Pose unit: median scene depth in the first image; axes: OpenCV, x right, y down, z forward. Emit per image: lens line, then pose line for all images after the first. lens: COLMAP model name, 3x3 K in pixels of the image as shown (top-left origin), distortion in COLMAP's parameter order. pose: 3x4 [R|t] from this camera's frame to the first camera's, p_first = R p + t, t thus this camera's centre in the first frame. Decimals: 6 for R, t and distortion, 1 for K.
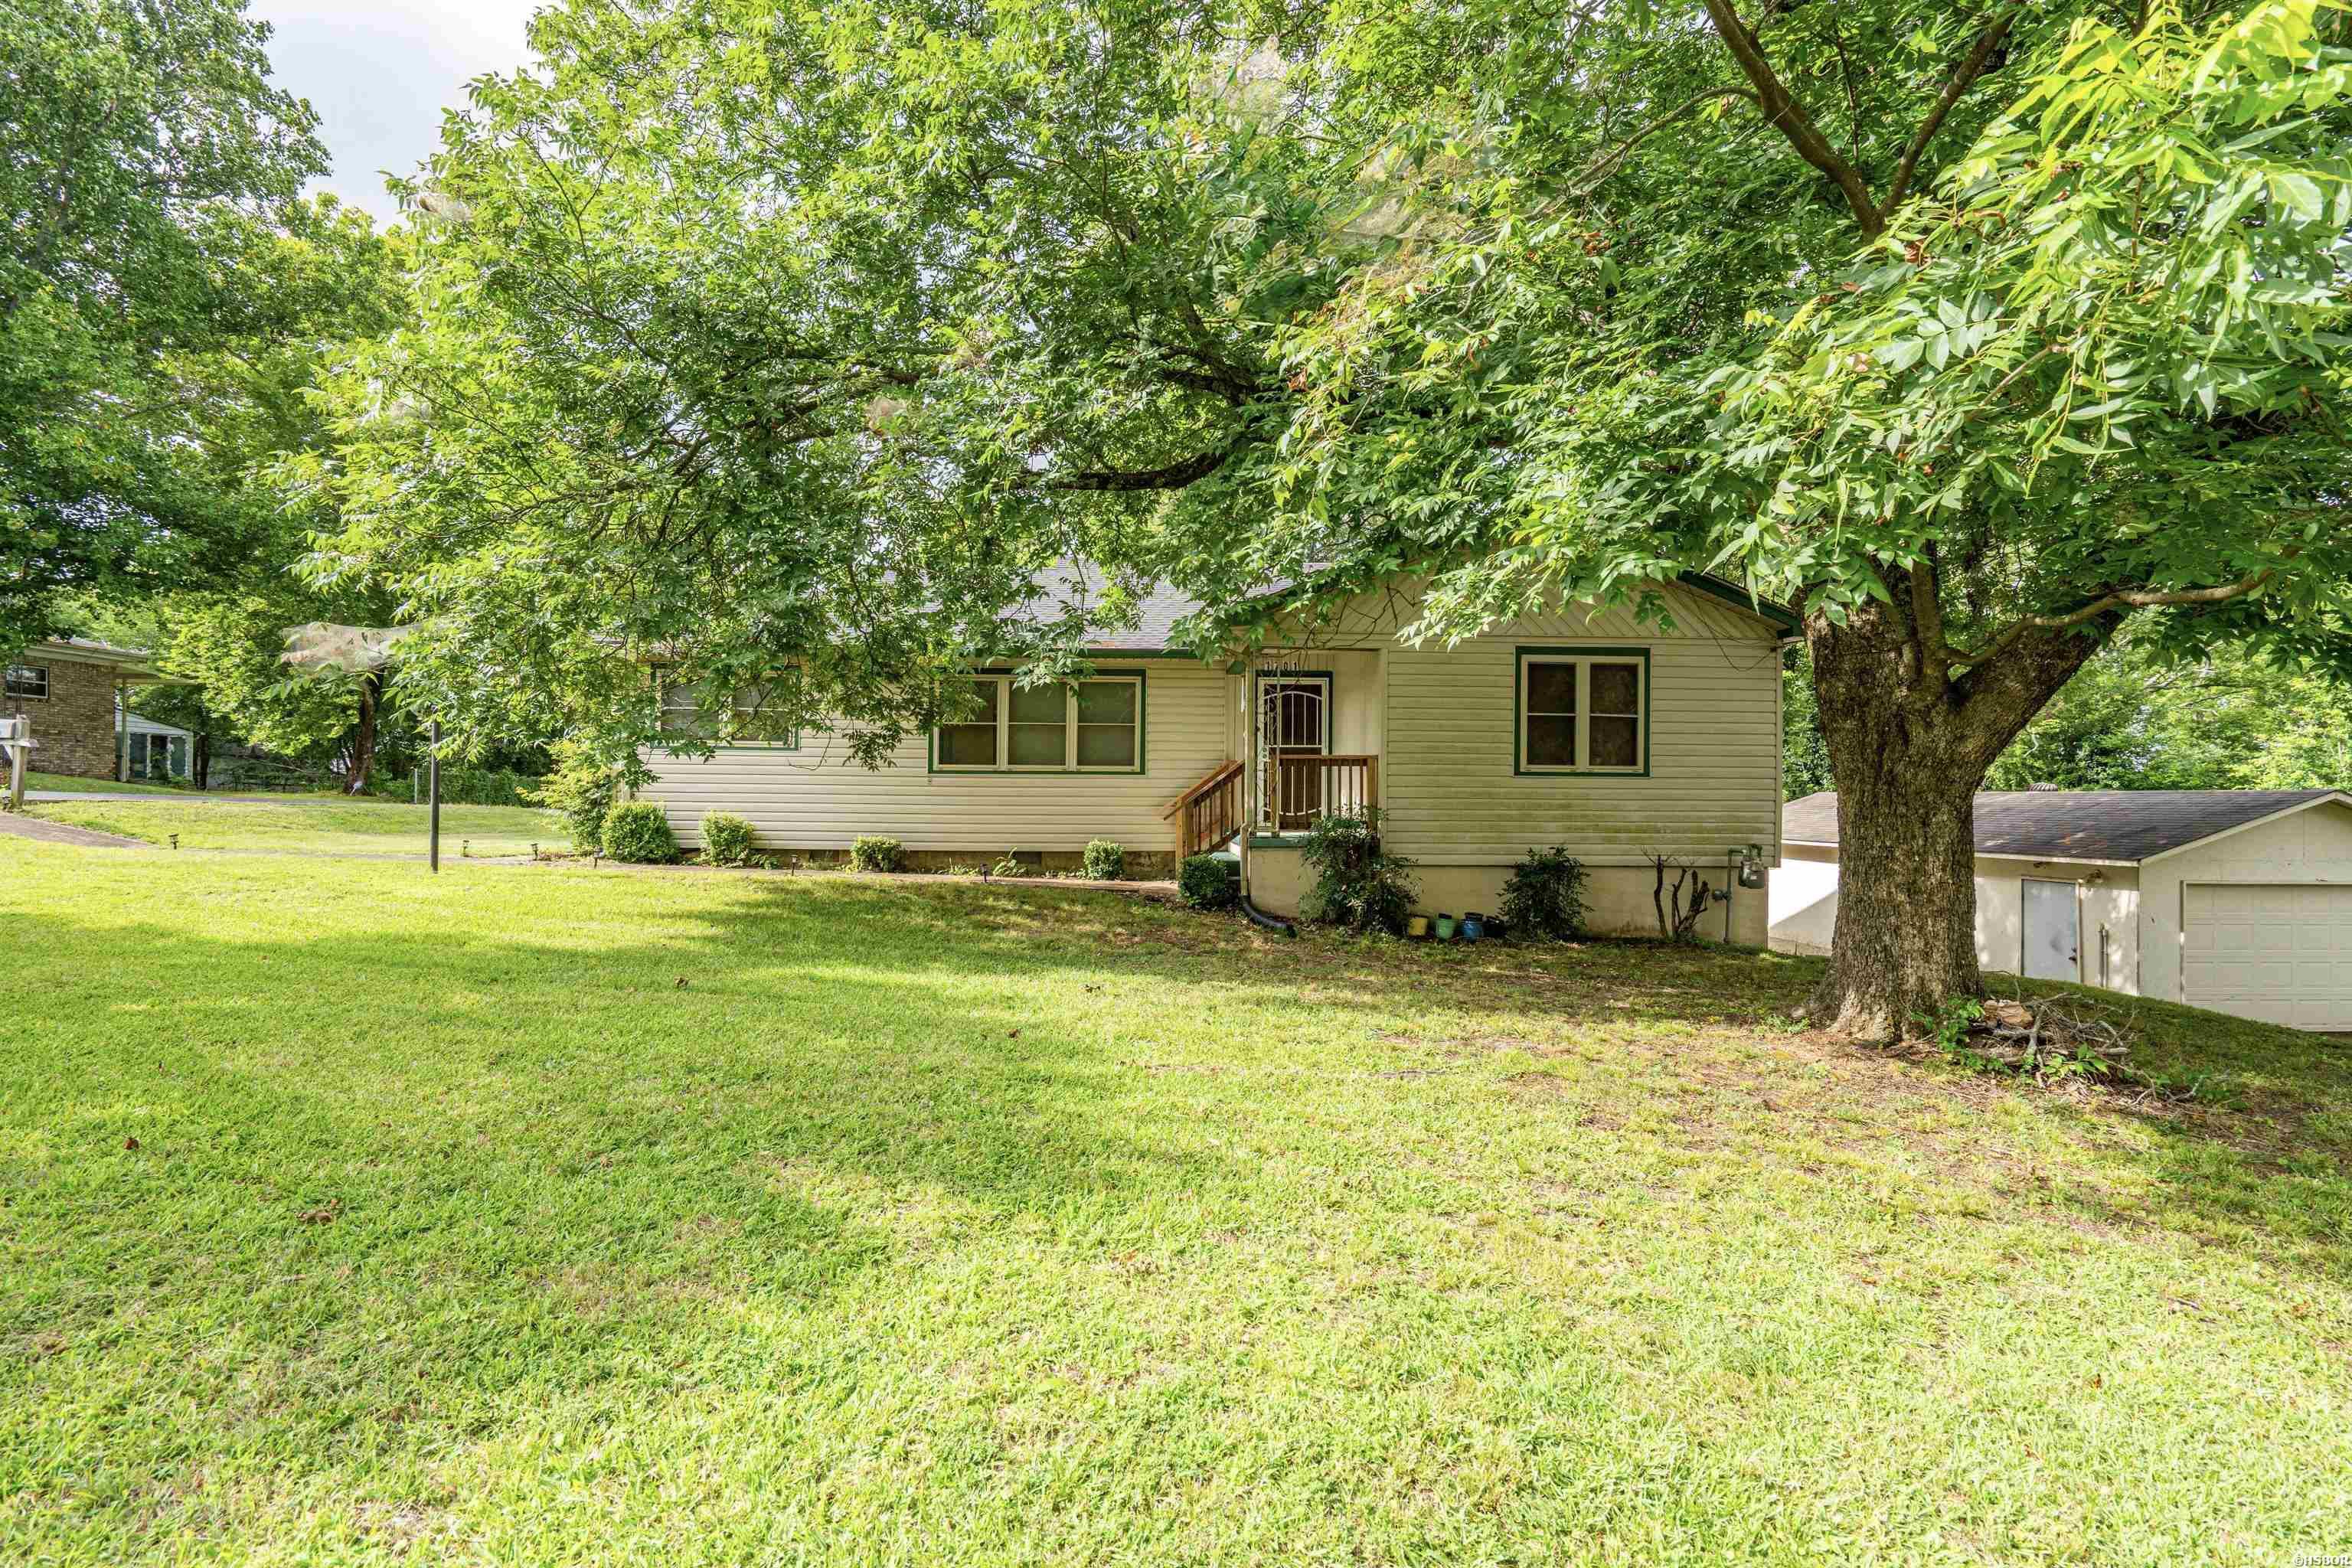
lens RADIAL K [[1096.1, 0, 1170.6], [0, 1096.1, 782.2], [0, 0, 1]] dist [0.011494, -0.000150]
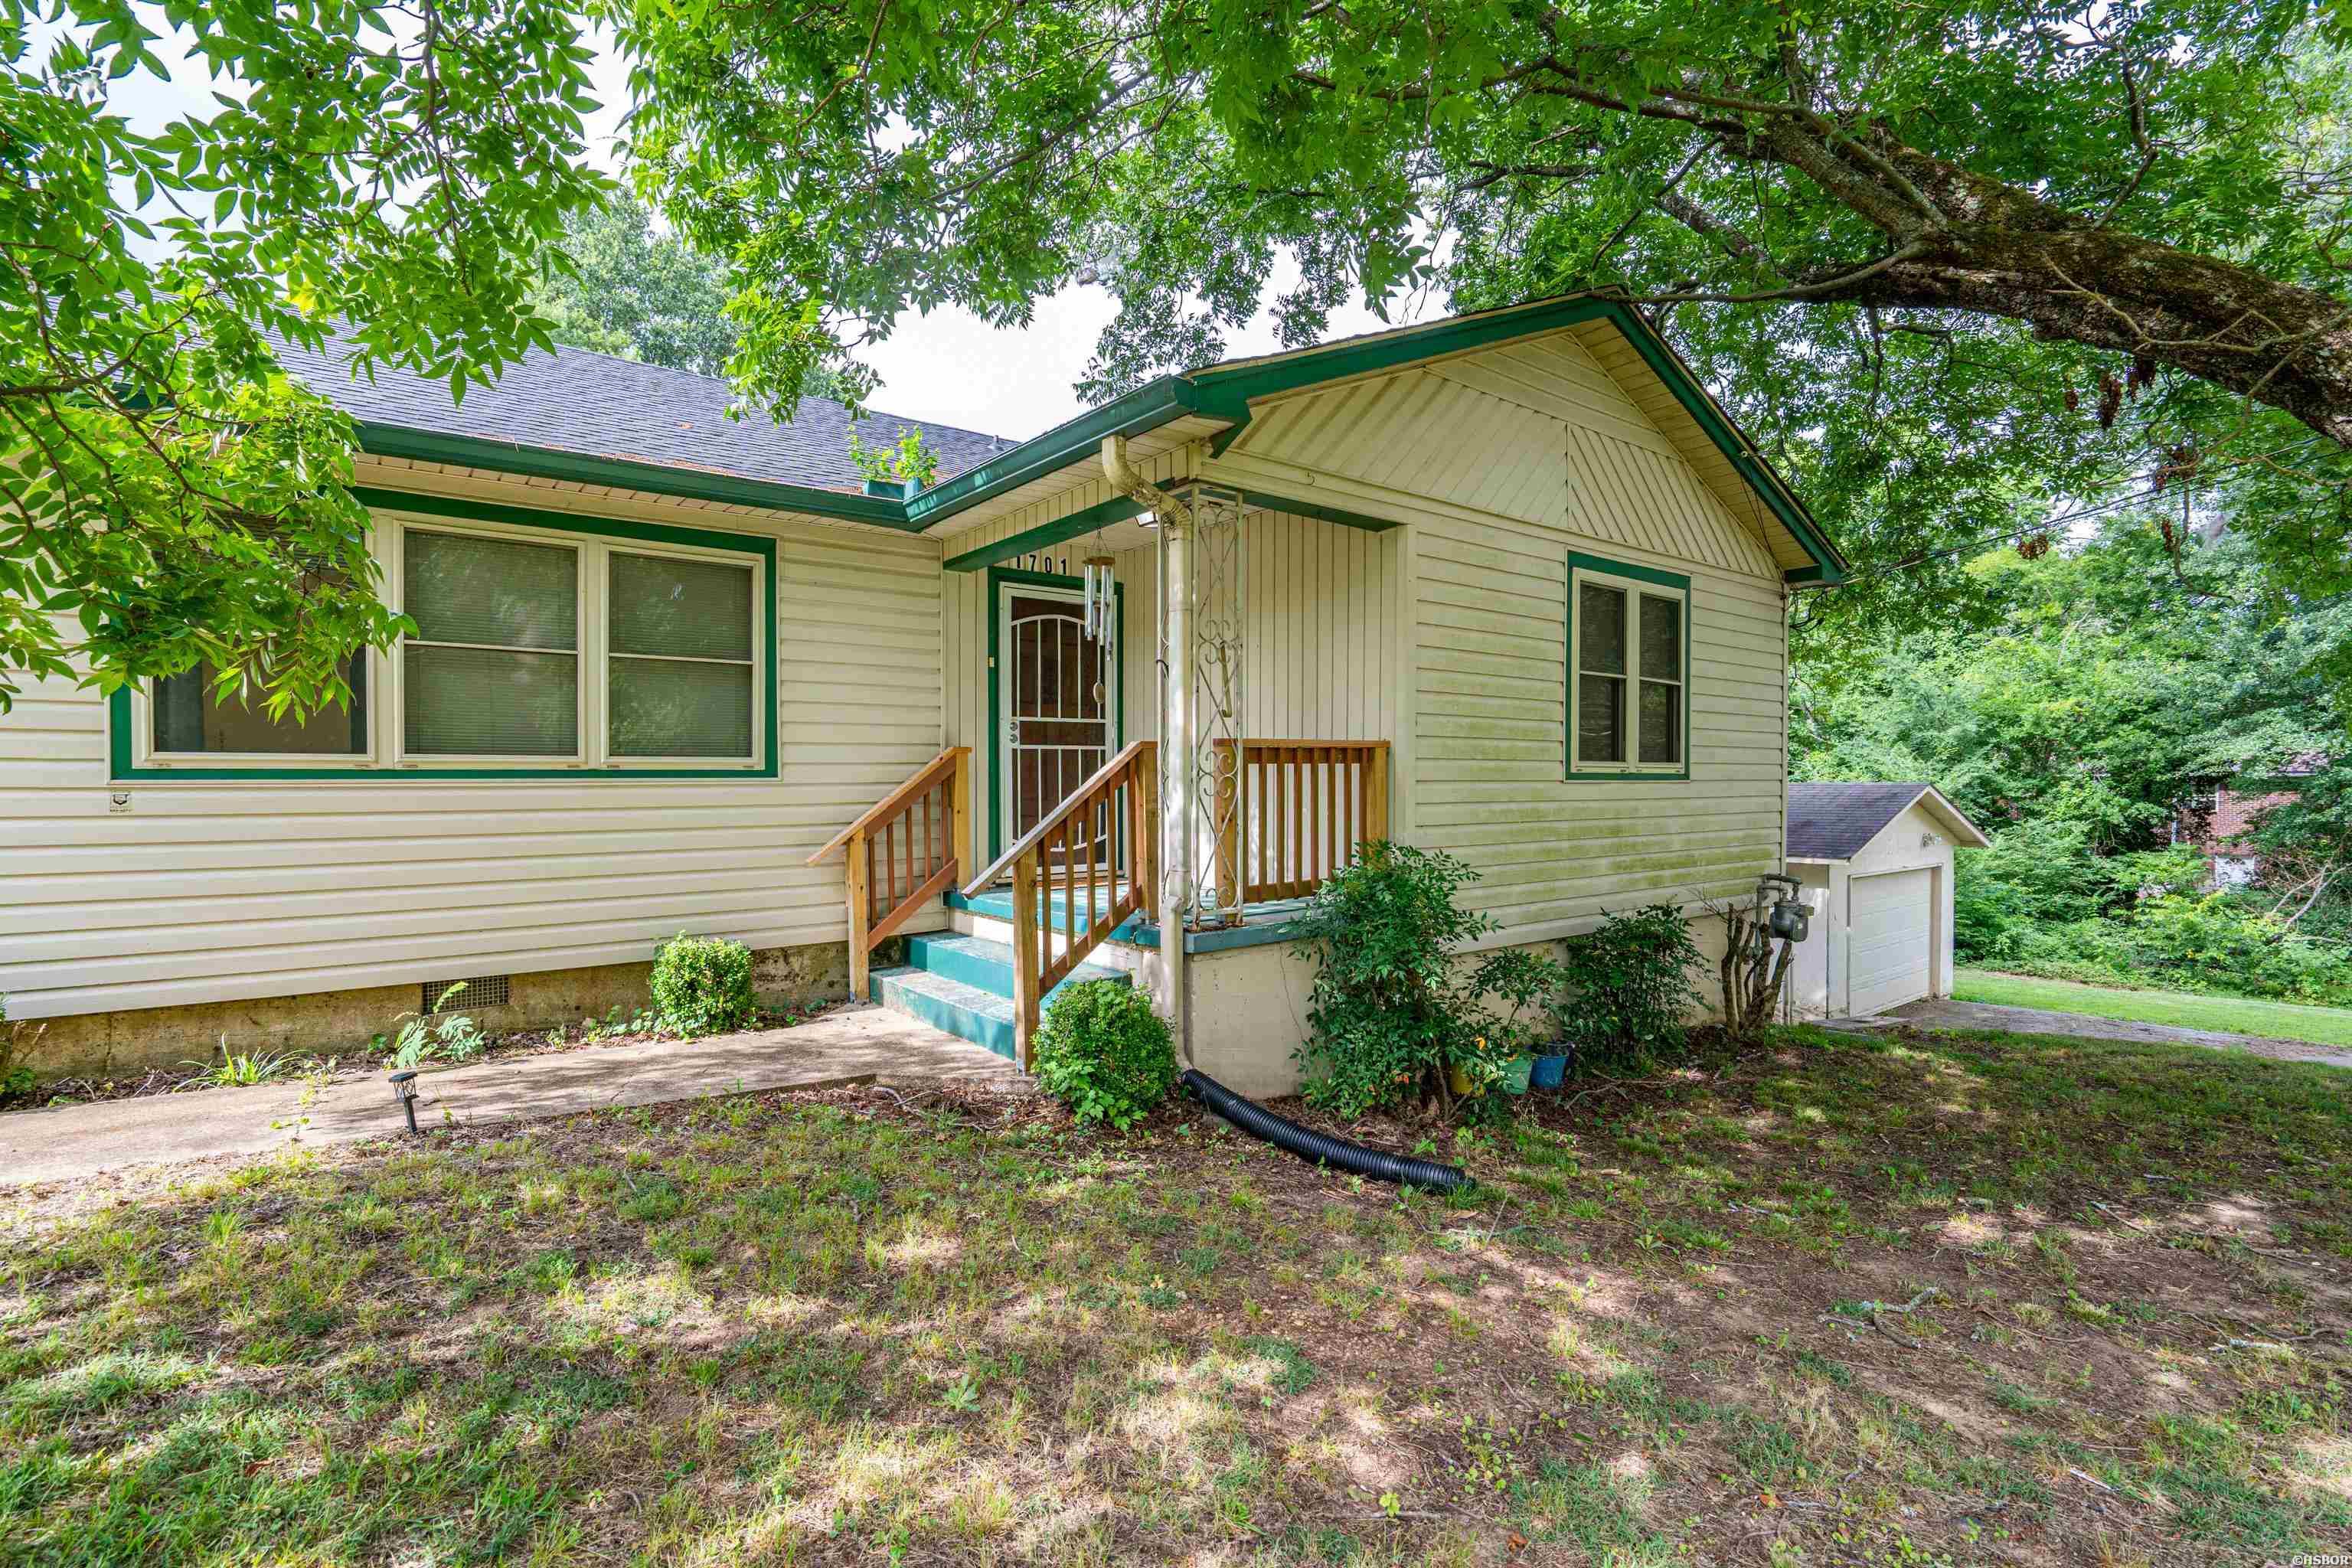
lens RADIAL K [[1096.1, 0, 1158.0], [0, 1096.1, 789.5], [0, 0, 1]] dist [0.011494, -0.000150]
pose [[0.826453, -0.013096, 0.562853, -0.174878], [0.000264, 0.999738, 0.022873, -0.014111], [-0.563005, -0.018755, 0.826241, 0.648798]]
